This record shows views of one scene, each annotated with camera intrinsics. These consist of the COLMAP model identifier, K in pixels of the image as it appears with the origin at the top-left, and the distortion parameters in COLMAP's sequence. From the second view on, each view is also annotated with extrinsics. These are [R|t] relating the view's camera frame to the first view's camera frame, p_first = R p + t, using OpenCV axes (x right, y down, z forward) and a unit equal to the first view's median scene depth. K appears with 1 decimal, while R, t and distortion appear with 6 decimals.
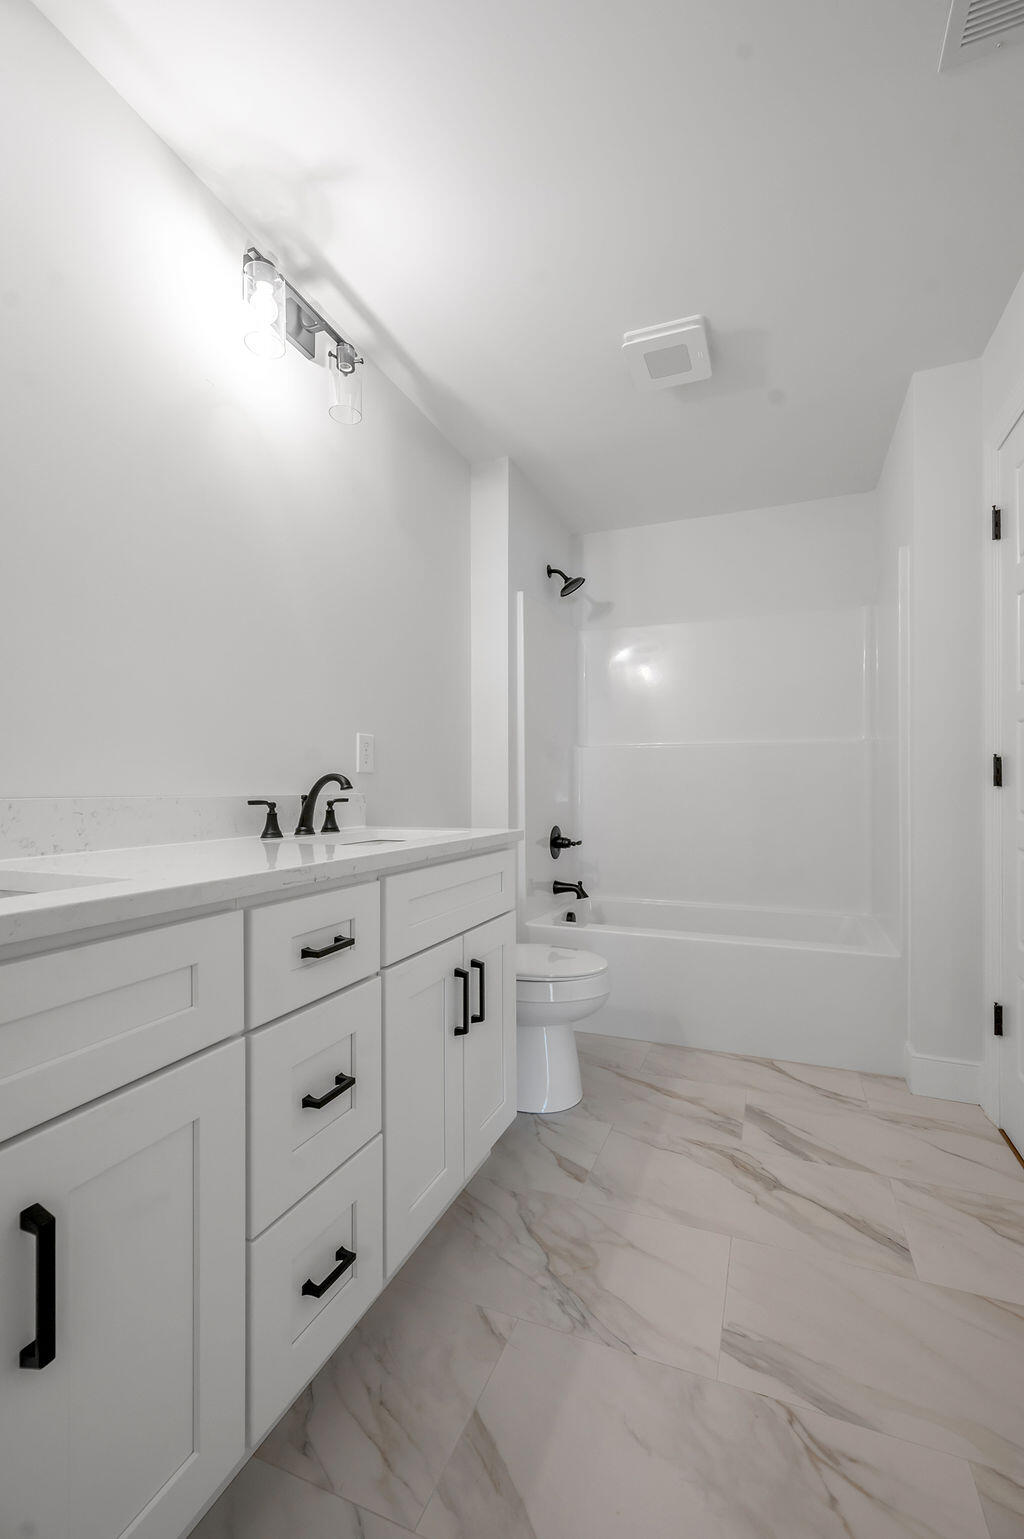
lens RADIAL K [[634.2, 0, 506.4], [0, 634.2, 784.1], [0, 0, 1]] dist [-0.004214, 0.000563]
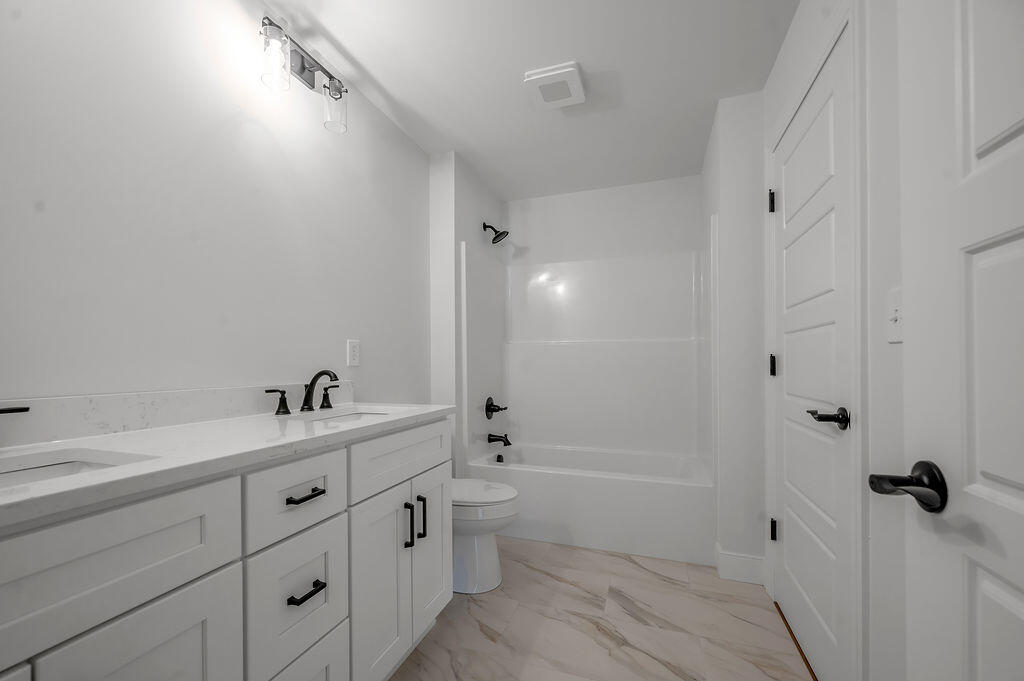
lens RADIAL K [[422.0, 0, 523.1], [0, 422.0, 337.2], [0, 0, 1]] dist [-0.004214, 0.000563]
pose [[0.999874, -0.001730, 0.015774, 0.165815], [0.001698, 0.999996, 0.002095, -0.090957], [-0.015777, -0.002068, 0.999873, 0.005219]]
